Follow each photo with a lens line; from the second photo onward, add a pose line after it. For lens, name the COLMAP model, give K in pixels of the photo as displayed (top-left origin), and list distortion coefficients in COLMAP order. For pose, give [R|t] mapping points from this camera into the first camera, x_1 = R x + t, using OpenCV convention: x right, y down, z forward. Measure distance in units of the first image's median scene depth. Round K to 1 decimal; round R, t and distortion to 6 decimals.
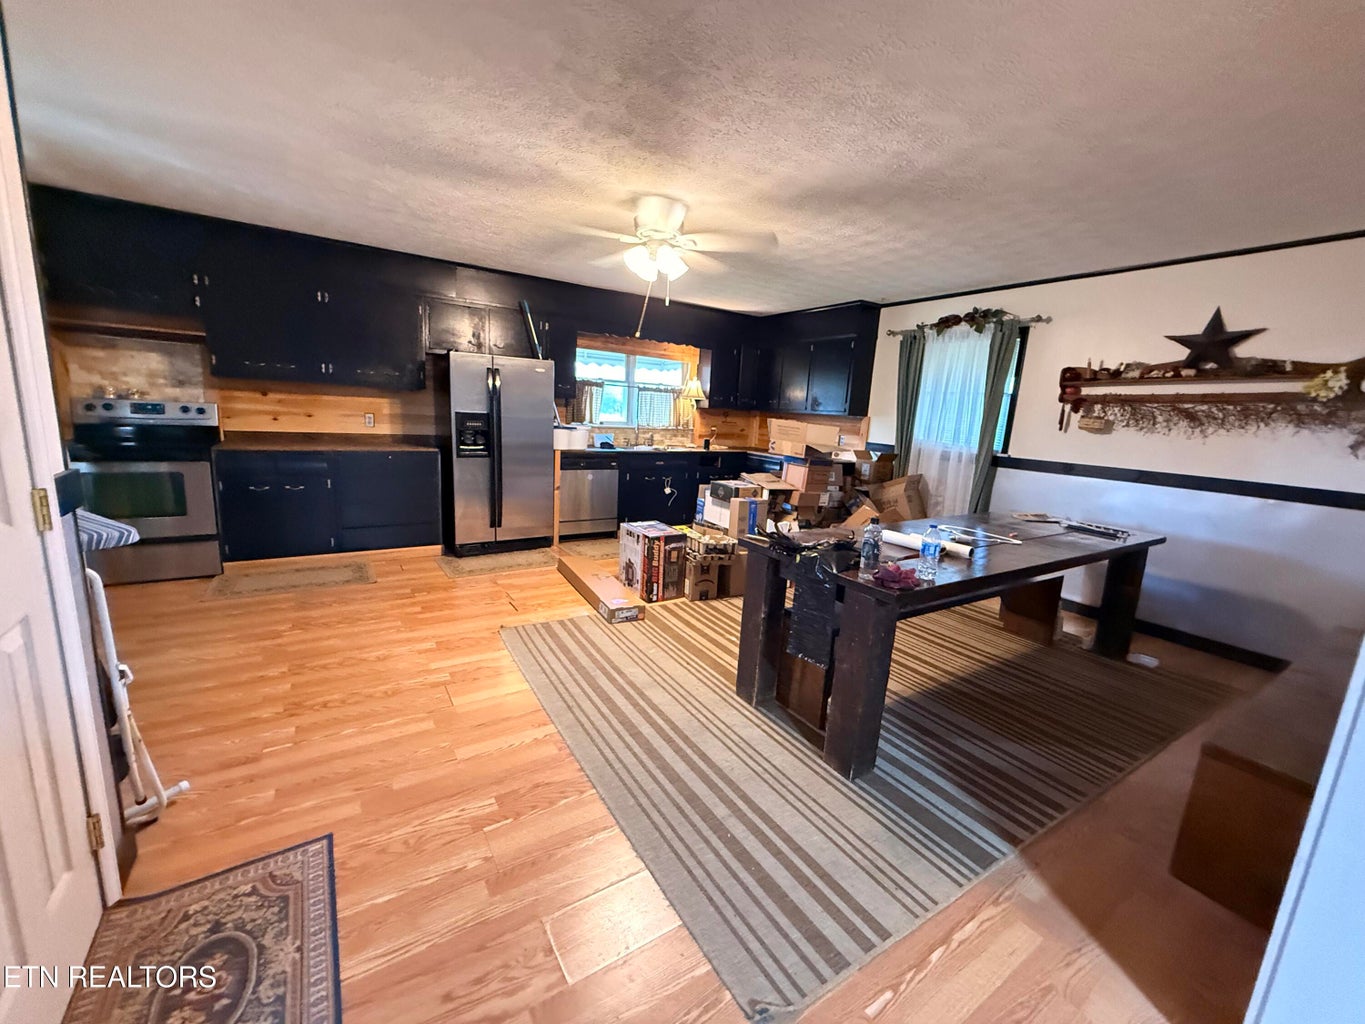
lens RADIAL K [[542.5, 0, 682.5], [0, 542.5, 512.0], [0, 0, 1]] dist [0.000276, -0.000282]
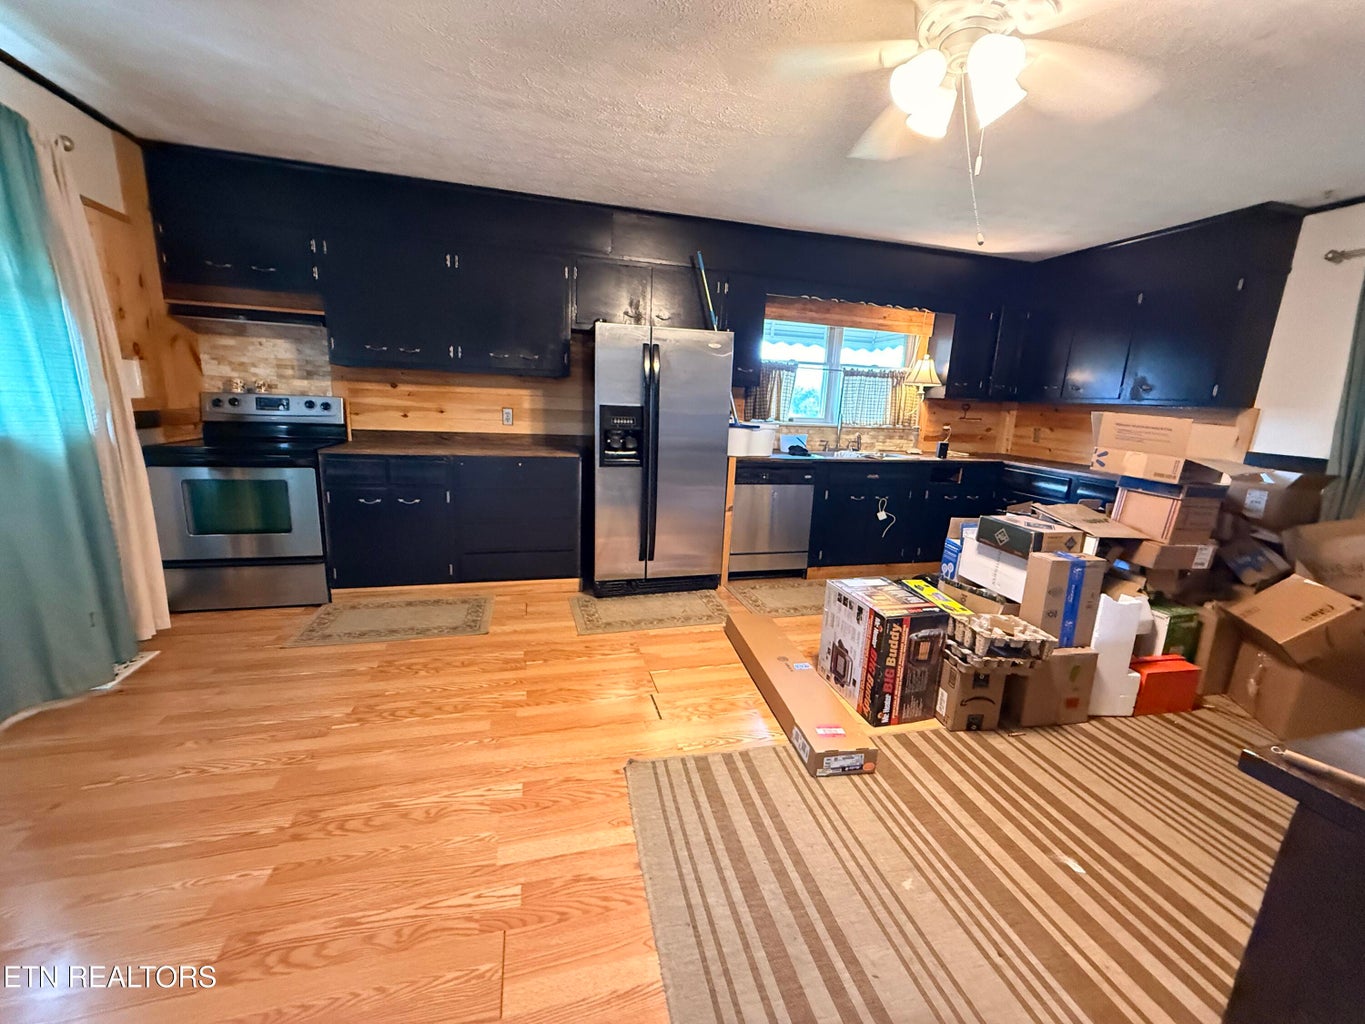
lens RADIAL K [[542.5, 0, 682.5], [0, 542.5, 512.0], [0, 0, 1]] dist [0.000276, -0.000282]
pose [[0.952949, 0.049368, -0.299085, -0.086166], [-0.047683, 0.998779, 0.012933, -0.055346], [0.299358, 0.001937, 0.954139, 0.337675]]
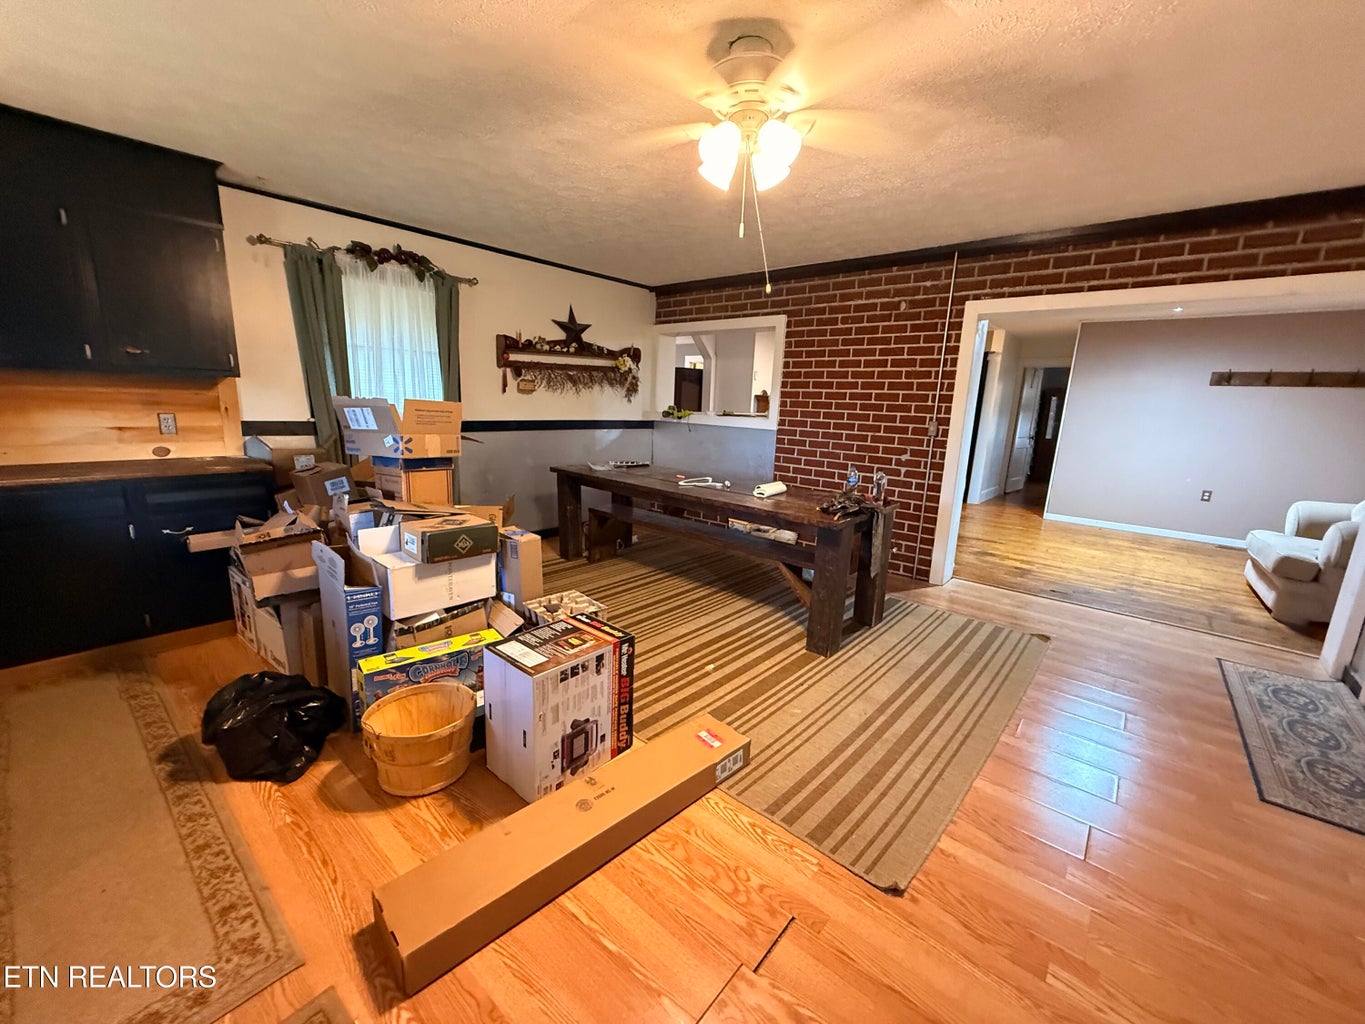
lens RADIAL K [[542.5, 0, 682.5], [0, 542.5, 512.0], [0, 0, 1]] dist [0.000276, -0.000282]
pose [[-0.274991, -0.262800, 0.924833, -0.483928], [0.127050, 0.943550, 0.305896, -0.206058], [-0.953015, 0.201618, -0.226079, 0.923522]]
